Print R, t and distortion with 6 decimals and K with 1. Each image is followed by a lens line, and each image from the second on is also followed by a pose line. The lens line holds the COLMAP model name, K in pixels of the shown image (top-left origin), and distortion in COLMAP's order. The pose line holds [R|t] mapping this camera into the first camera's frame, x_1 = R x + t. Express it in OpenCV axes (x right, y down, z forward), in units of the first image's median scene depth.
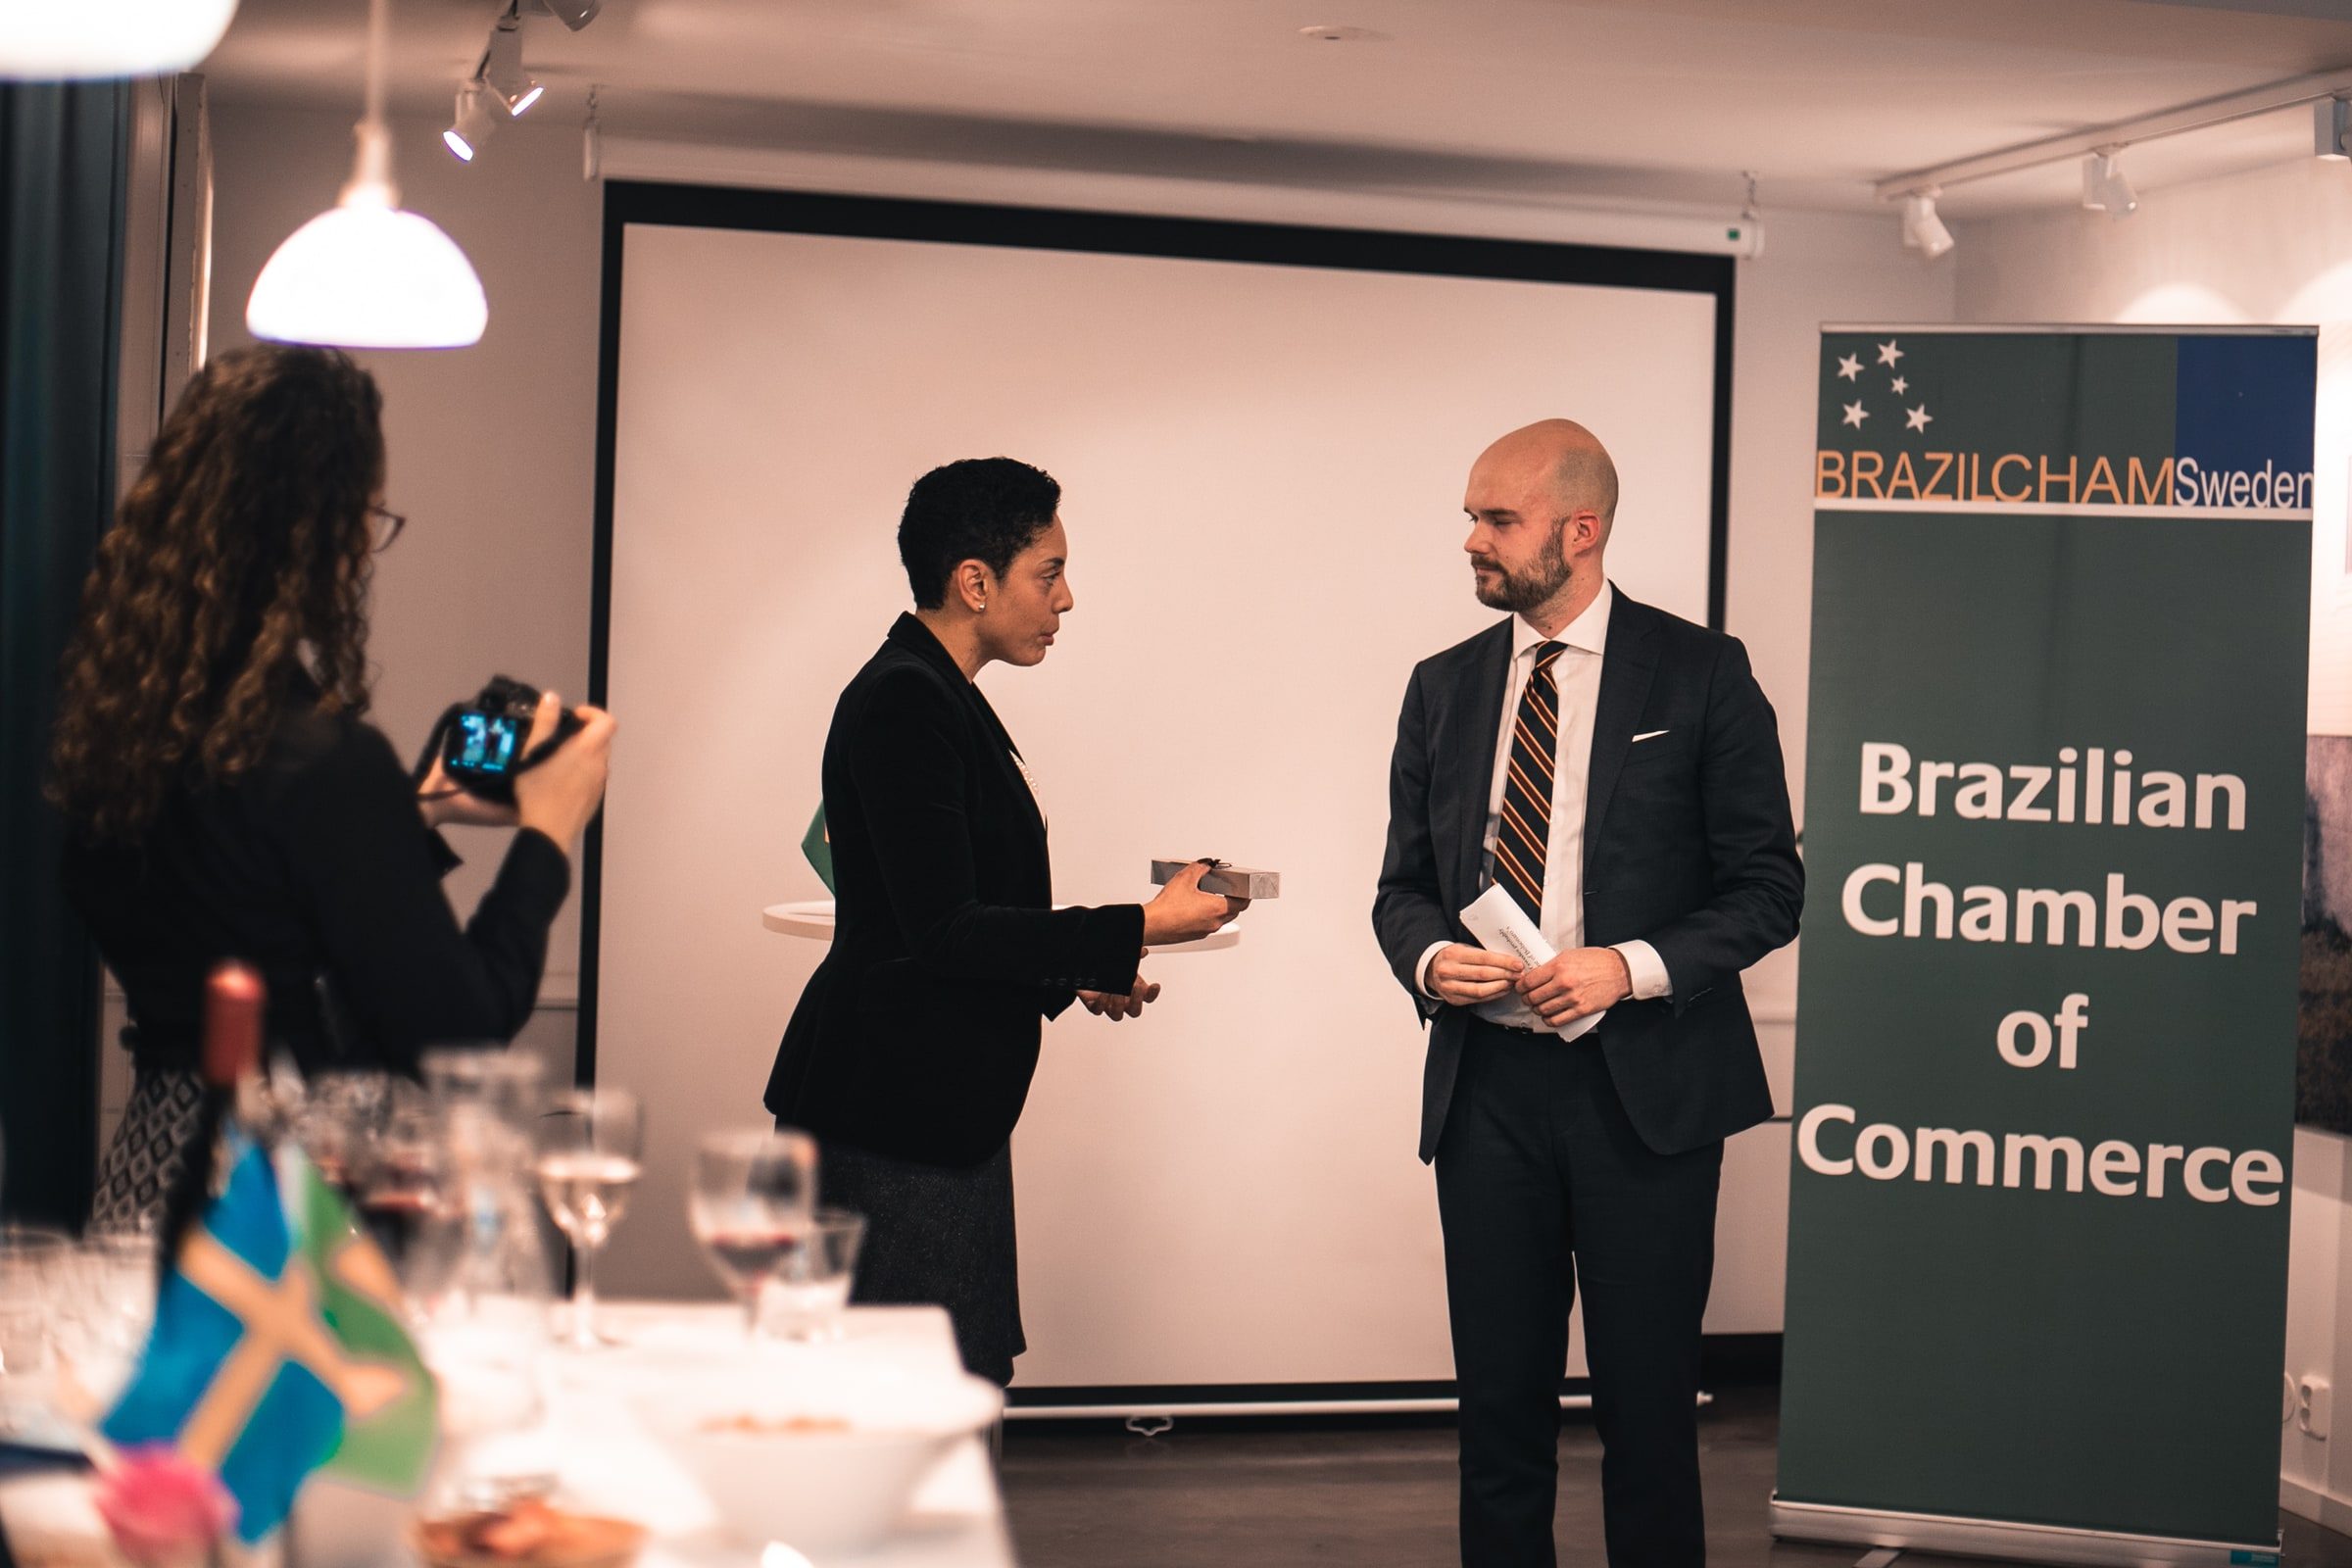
lens RADIAL K [[3579.4, 0, 1176.0], [0, 3579.4, 784.0], [0, 0, 1]] dist [-0.171396, 0.113170]
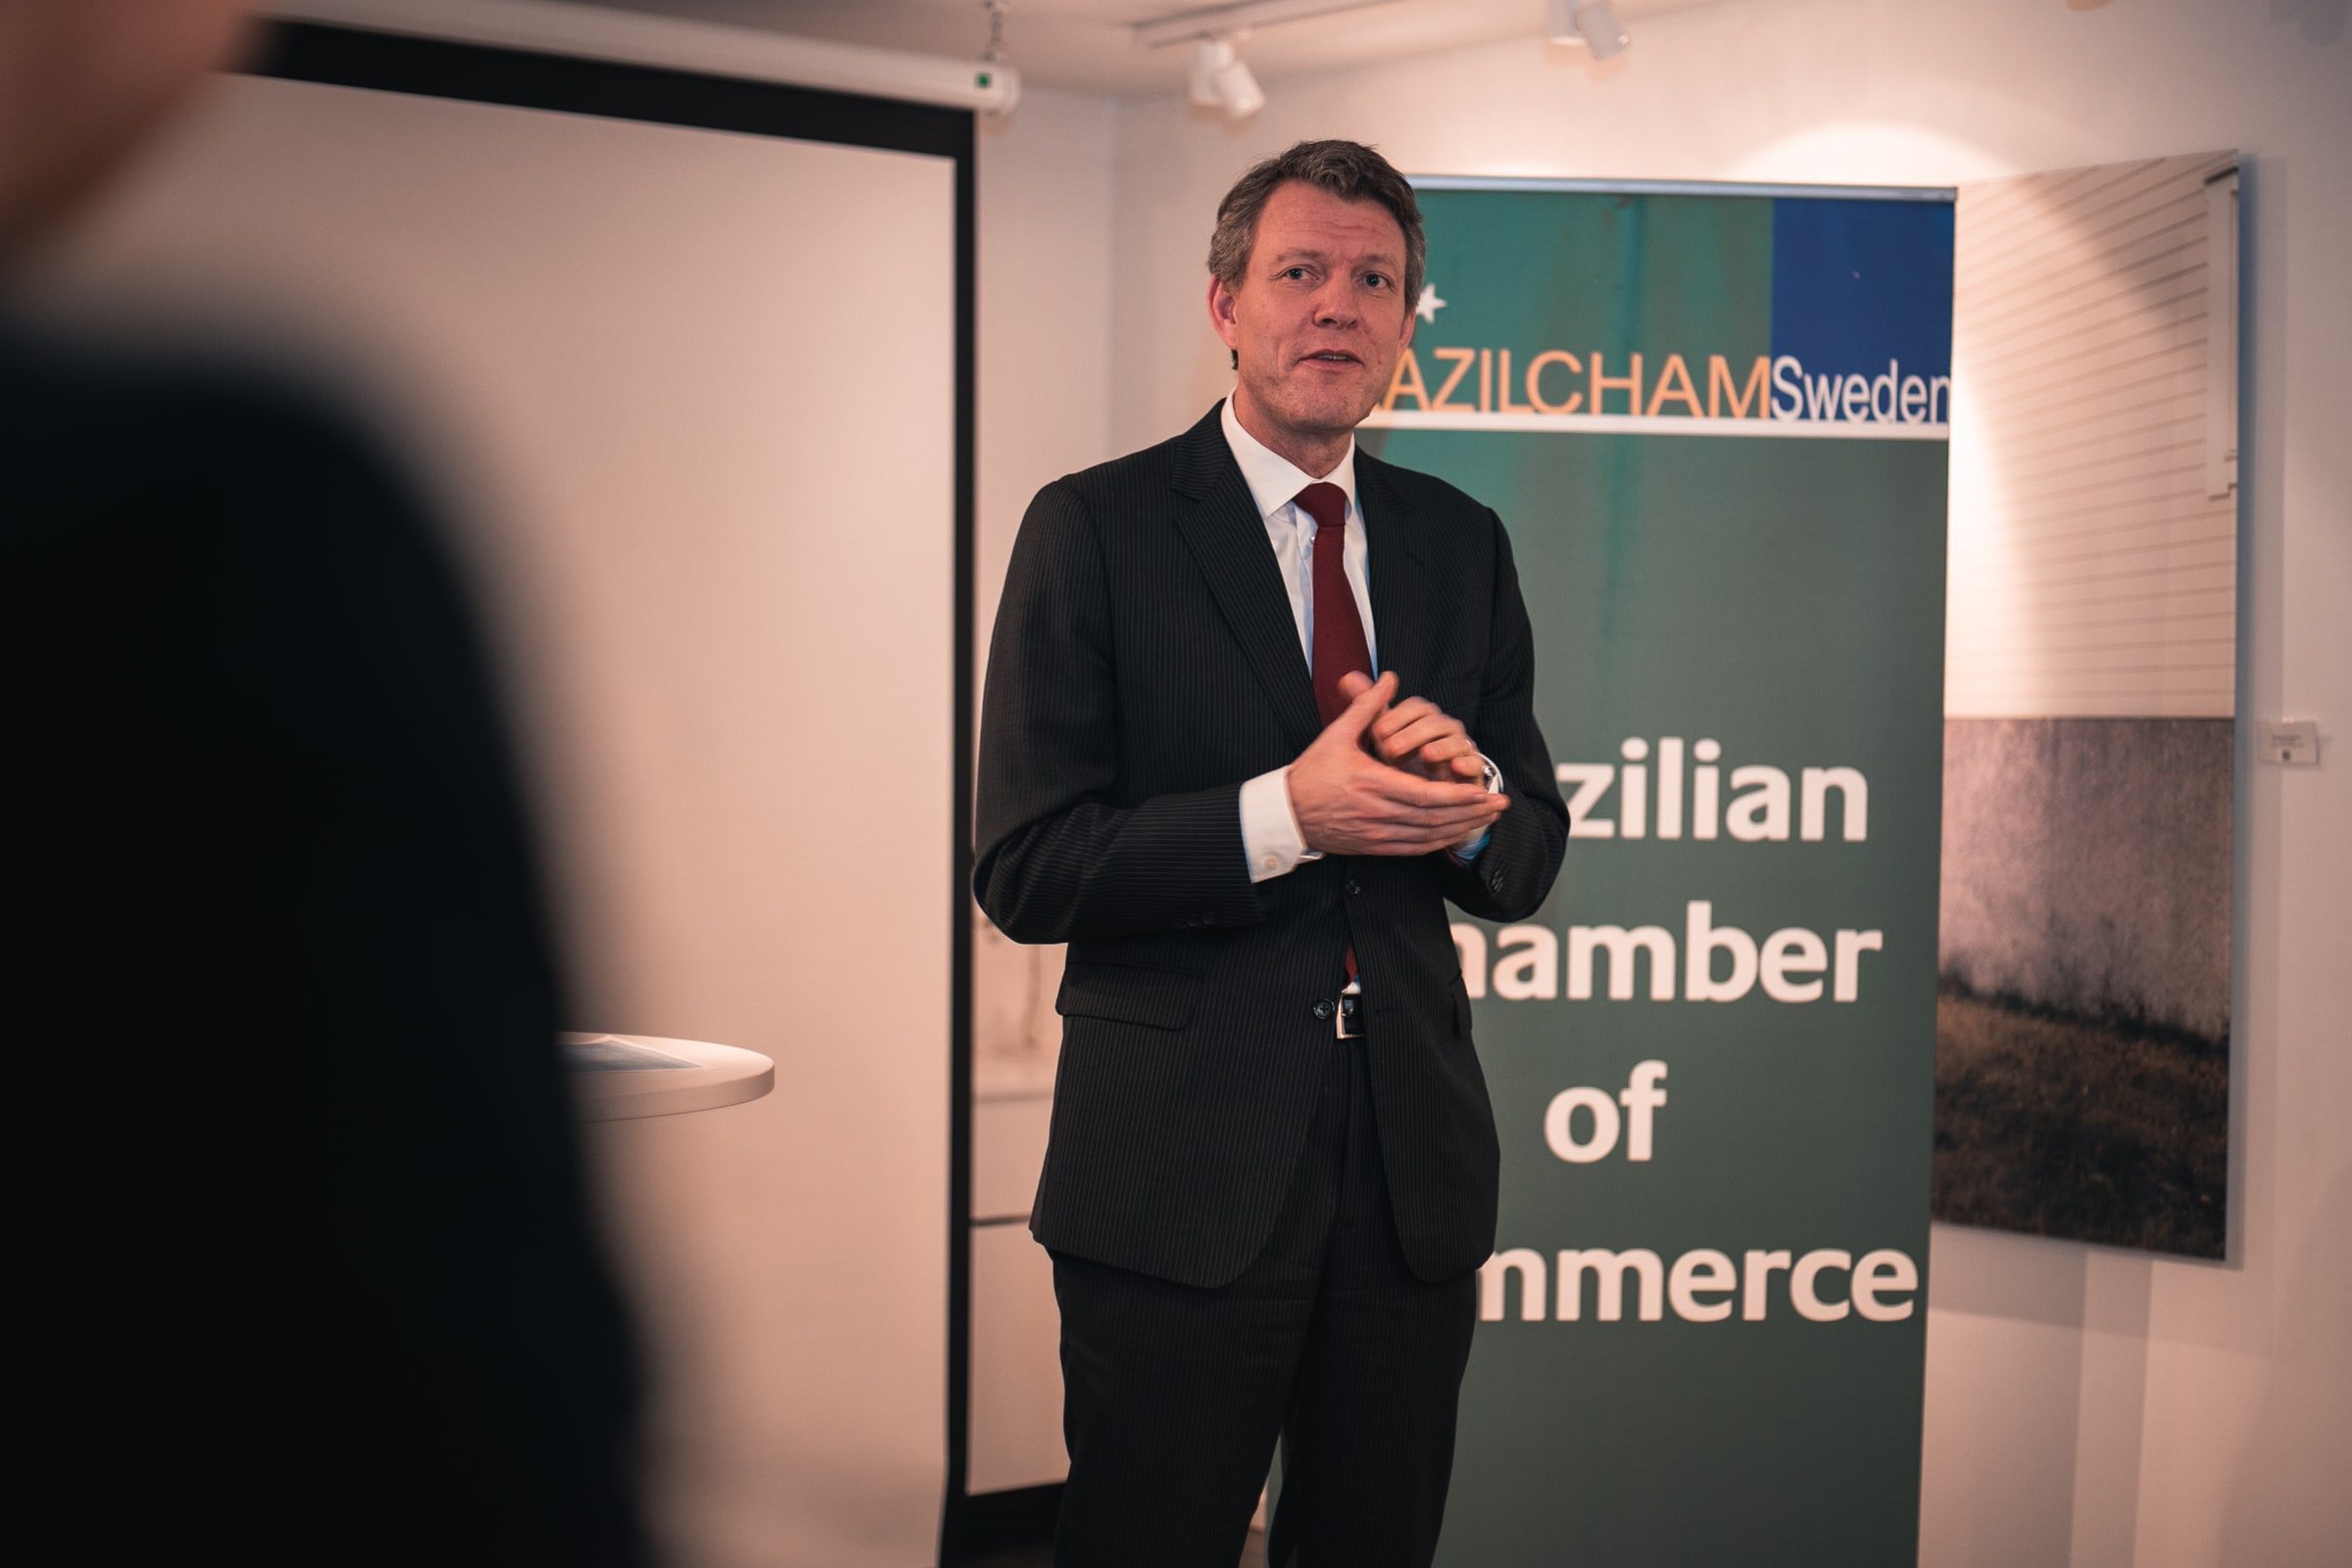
lens RADIAL K [[3579.4, 0, 1176.0], [0, 3579.4, 784.0], [0, 0, 1]] dist [-0.171396, 0.113170]
pose [[0.914915, -0.030403, 0.402500, -0.147246], [0.028571, 0.999536, 0.010555, -0.011607], [-0.402634, 0.001843, 0.915359, 0.343825]]
